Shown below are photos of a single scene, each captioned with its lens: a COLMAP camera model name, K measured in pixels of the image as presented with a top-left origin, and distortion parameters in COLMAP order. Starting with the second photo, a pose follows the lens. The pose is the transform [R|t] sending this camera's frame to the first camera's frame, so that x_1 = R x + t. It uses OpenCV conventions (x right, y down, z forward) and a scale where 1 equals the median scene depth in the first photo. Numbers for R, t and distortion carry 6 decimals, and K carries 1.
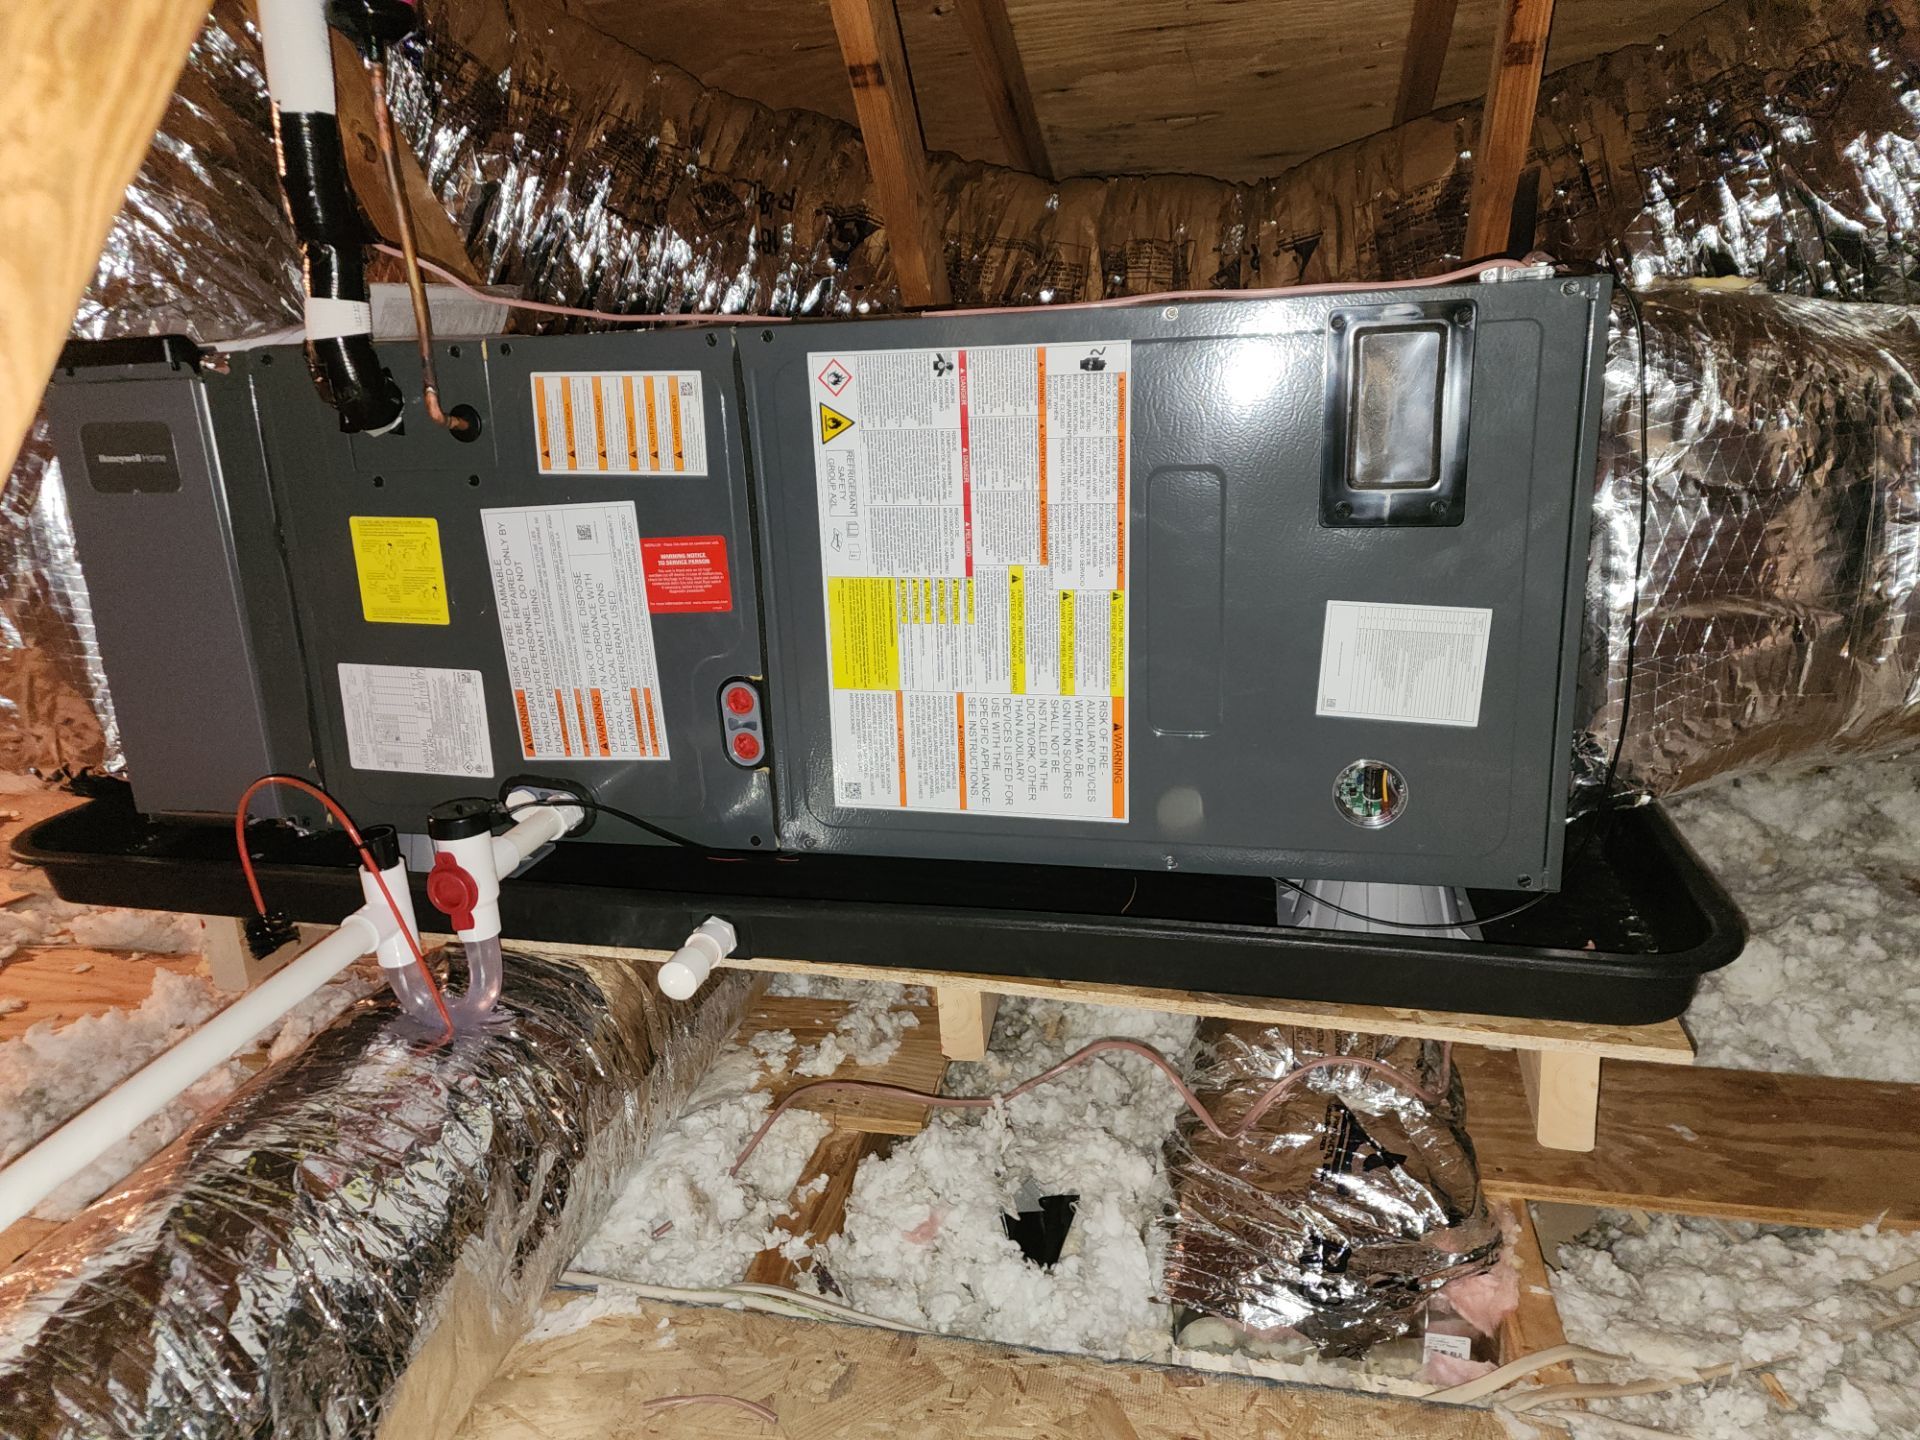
lens RADIAL K [[1290.2, 0, 930.7], [0, 1290.2, 701.4], [0, 0, 1]] dist [0.059738, -0.051964]
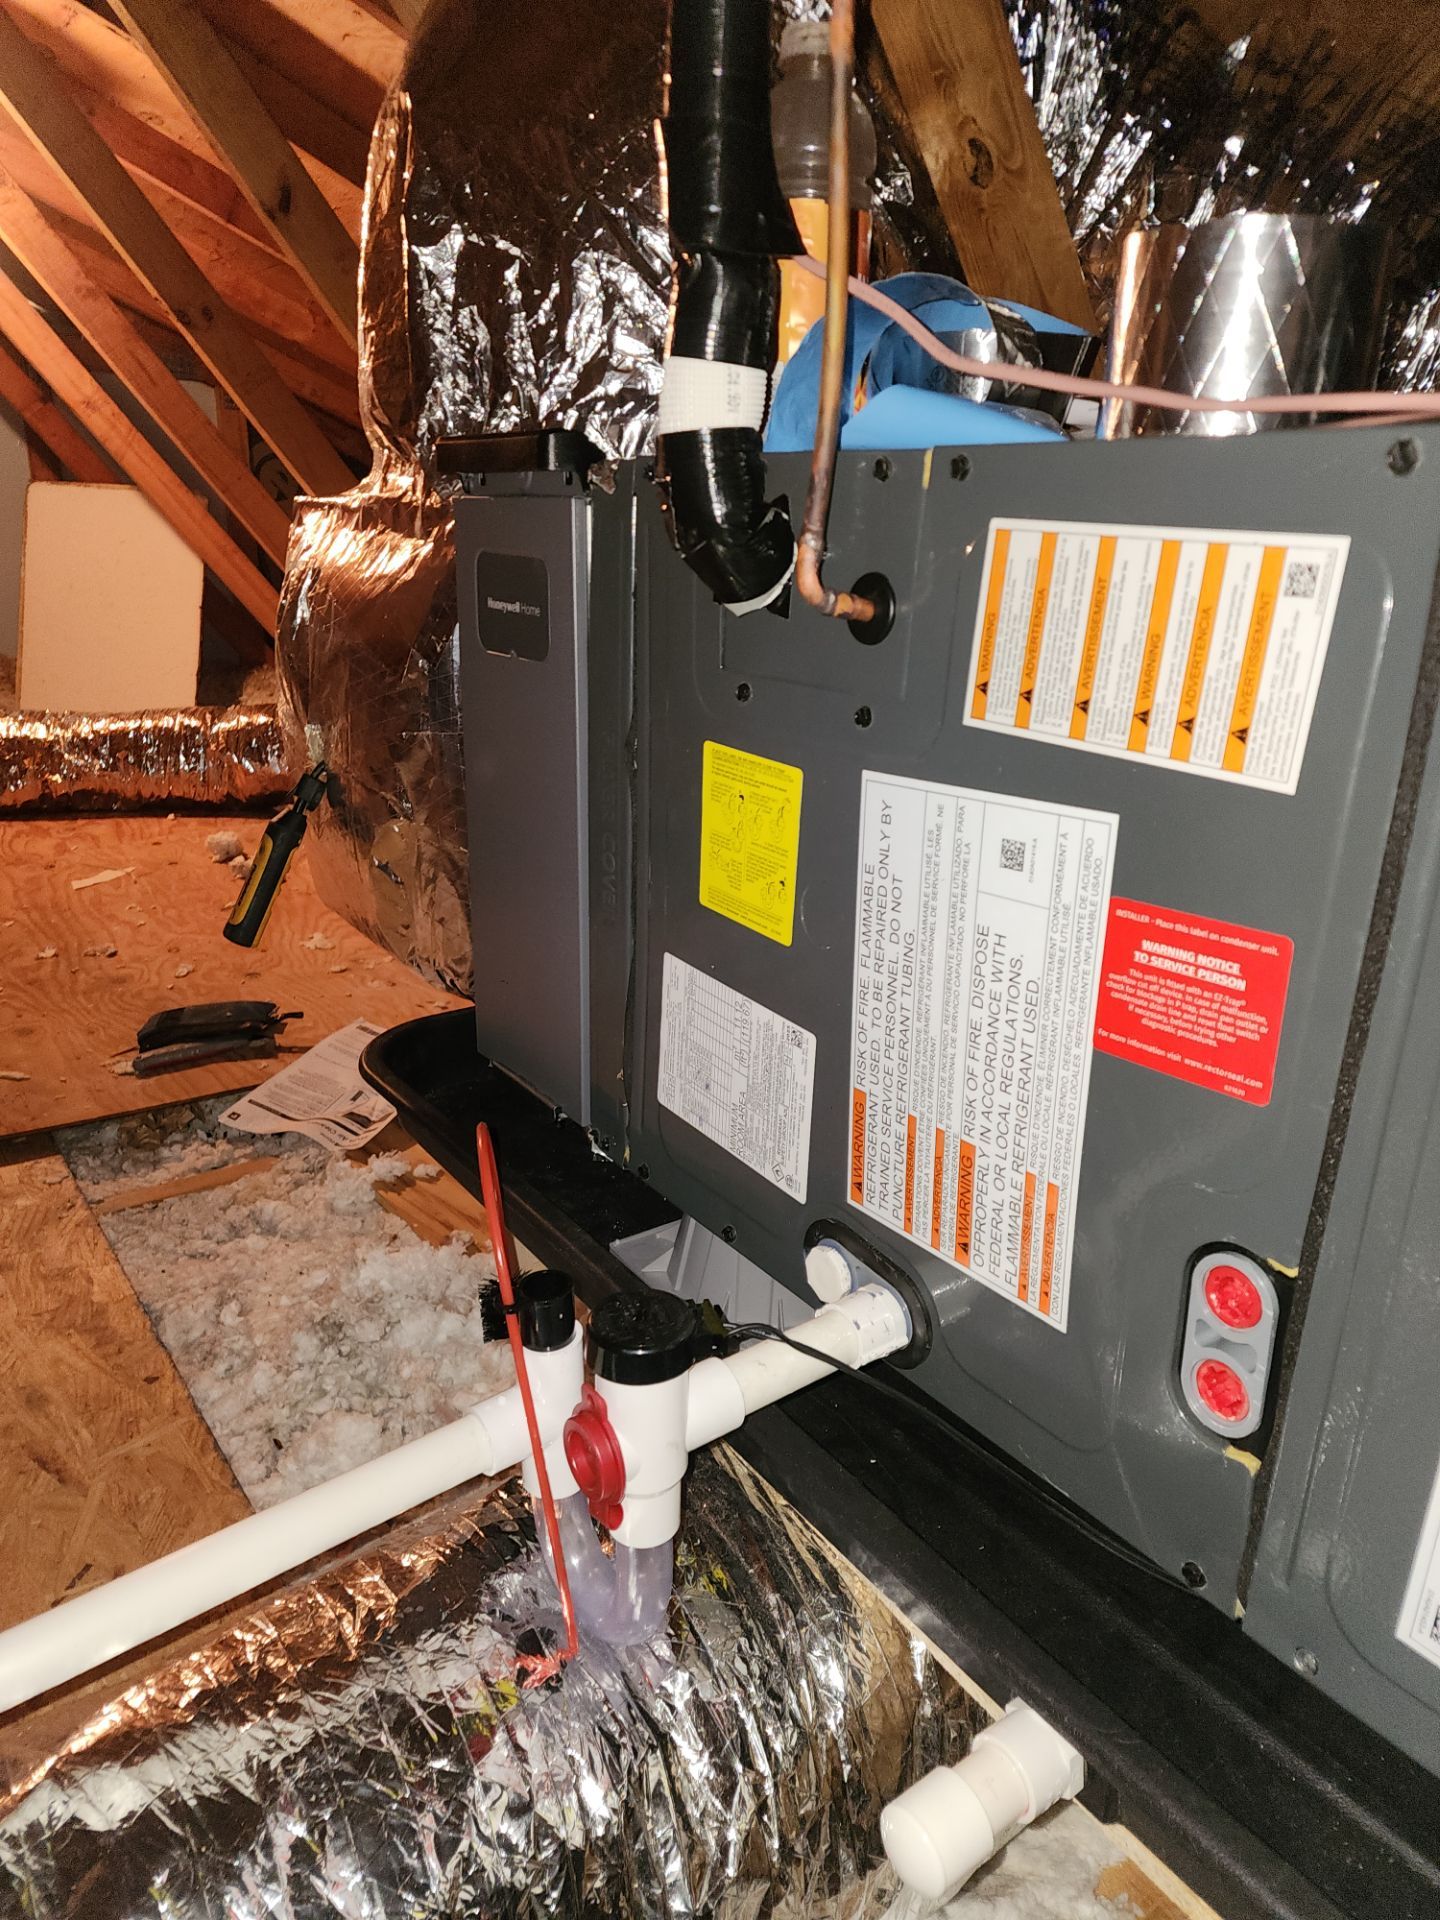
lens RADIAL K [[1290.2, 0, 729.2], [0, 1290.2, 980.3], [0, 0, 1]] dist [0.059738, -0.051964]
pose [[0.776130, 0.274380, -0.567748, -0.057915], [-0.229980, 0.961520, 0.150292, -0.134638], [0.587139, 0.013924, 0.809366, 0.540957]]
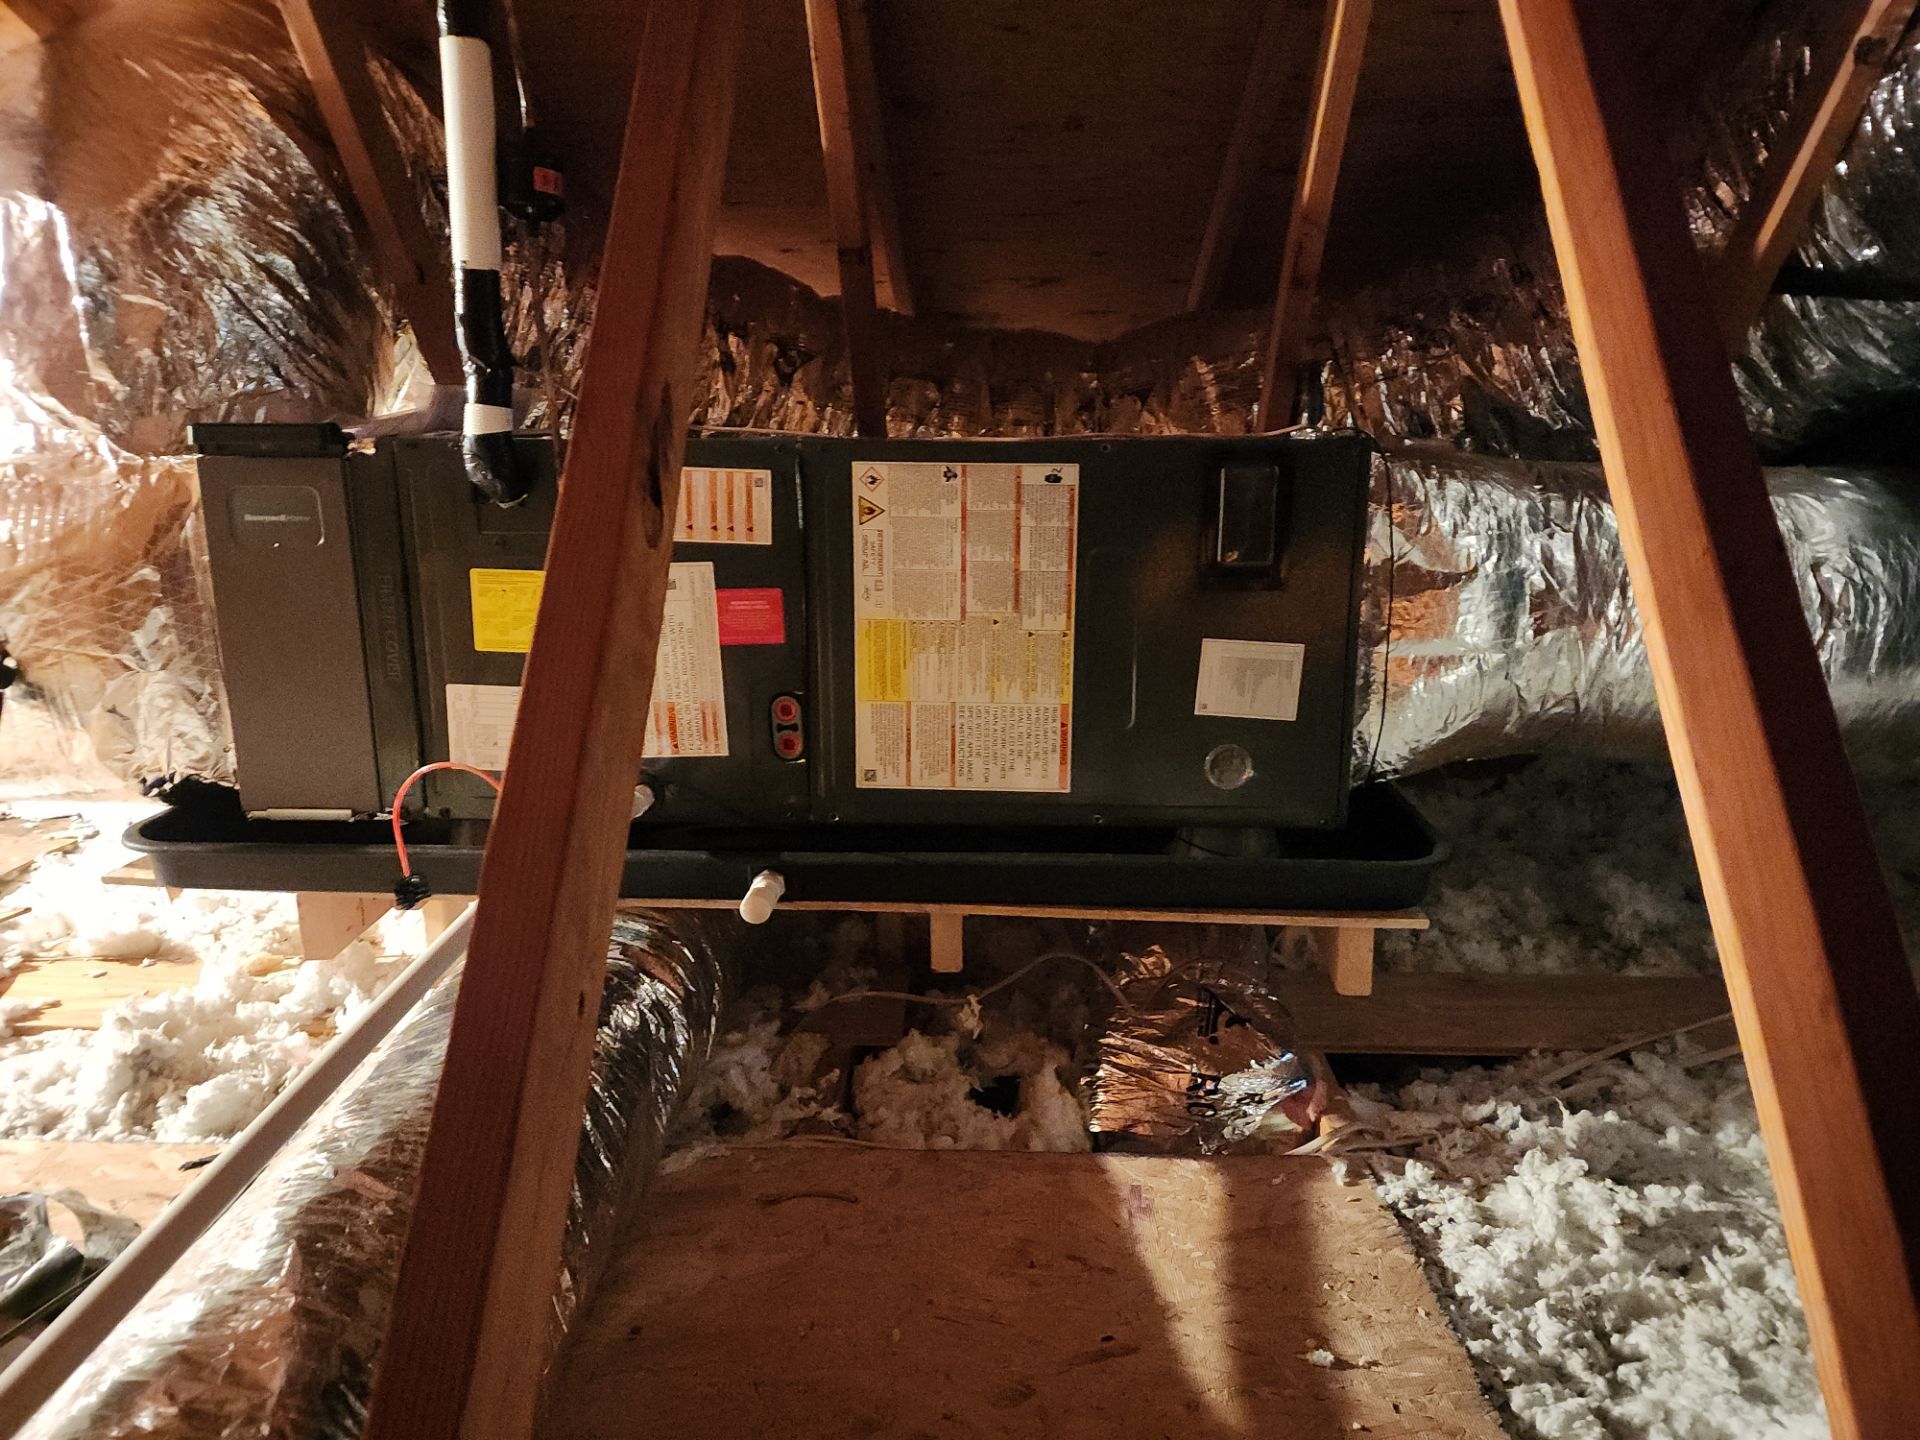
lens RADIAL K [[1290.2, 0, 958.2], [0, 1290.2, 724.5], [0, 0, 1]] dist [0.059738, -0.051964]
pose [[0.979135, 0.002029, 0.203199, -0.249638], [0.008013, 0.998787, -0.048587, 0.083108], [-0.203051, 0.049202, 0.977931, -0.369191]]
